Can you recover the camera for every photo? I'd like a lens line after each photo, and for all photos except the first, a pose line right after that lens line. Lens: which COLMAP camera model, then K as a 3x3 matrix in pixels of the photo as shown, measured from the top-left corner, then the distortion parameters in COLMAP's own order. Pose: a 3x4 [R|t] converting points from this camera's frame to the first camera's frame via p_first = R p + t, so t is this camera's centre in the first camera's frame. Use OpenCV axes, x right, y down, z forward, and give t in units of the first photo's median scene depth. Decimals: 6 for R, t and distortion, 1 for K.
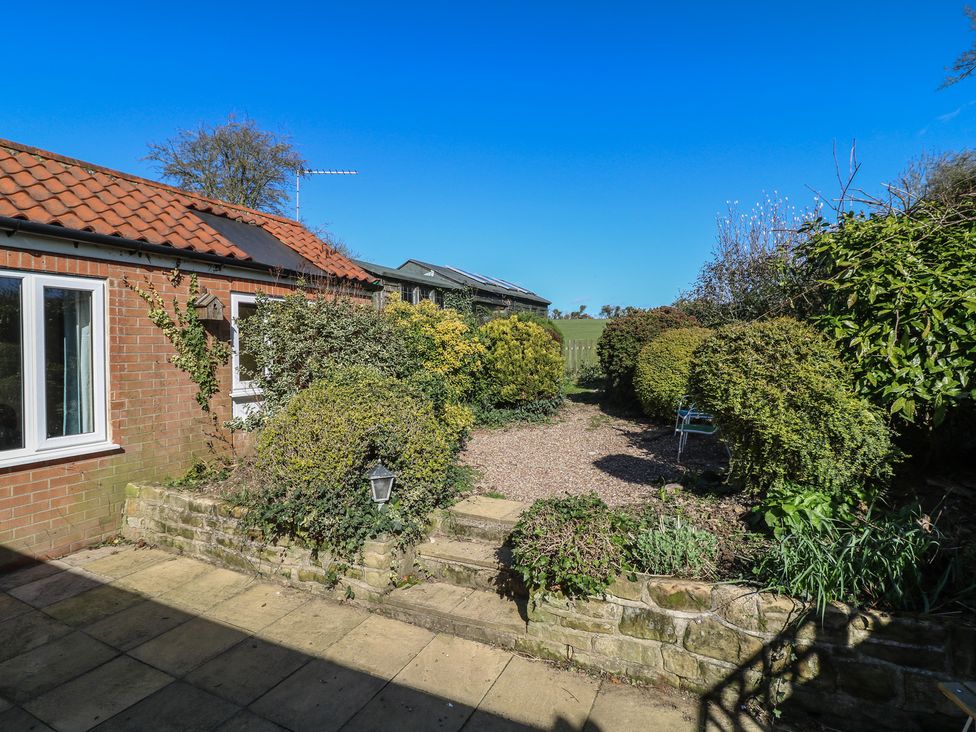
lens RADIAL K [[533.0, 0, 486.0], [0, 533.0, 349.2], [0, 0, 1]] dist [-0.002767, -0.002493]
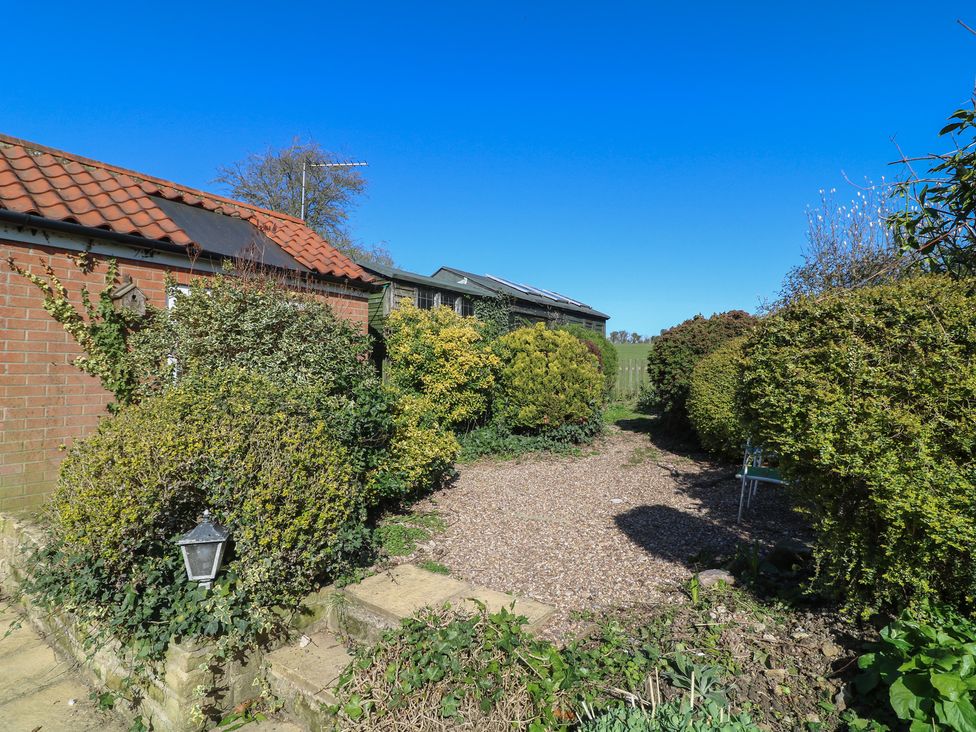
lens RADIAL K [[520.0, 0, 483.7], [0, 520.0, 352.5], [0, 0, 1]] dist [-0.001429, -0.012080]
pose [[0.987166, 0.008384, -0.159477, 0.142521], [-0.014854, 0.999112, -0.039418, 0.025402], [0.159005, 0.041281, 0.986414, 0.286682]]
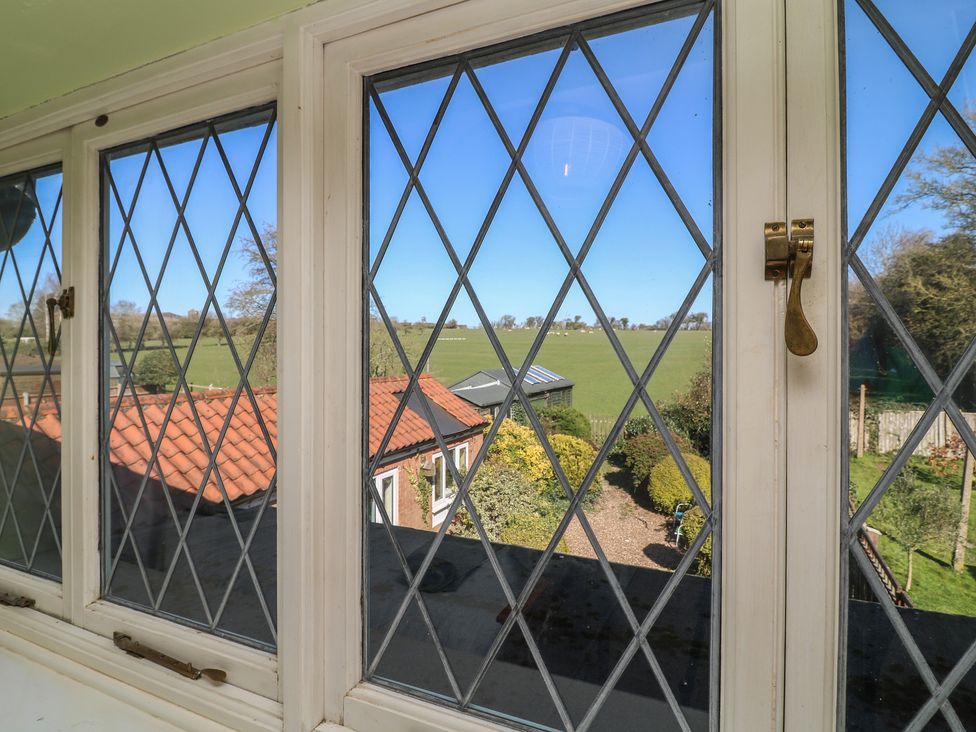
lens RADIAL K [[533.0, 0, 486.0], [0, 533.0, 349.2], [0, 0, 1]] dist [-0.002767, -0.002493]
pose [[0.999945, 0.010436, 0.000903, -0.297477], [-0.010425, 0.999876, -0.011803, -0.448926], [-0.001026, 0.011793, 0.999930, -0.838649]]
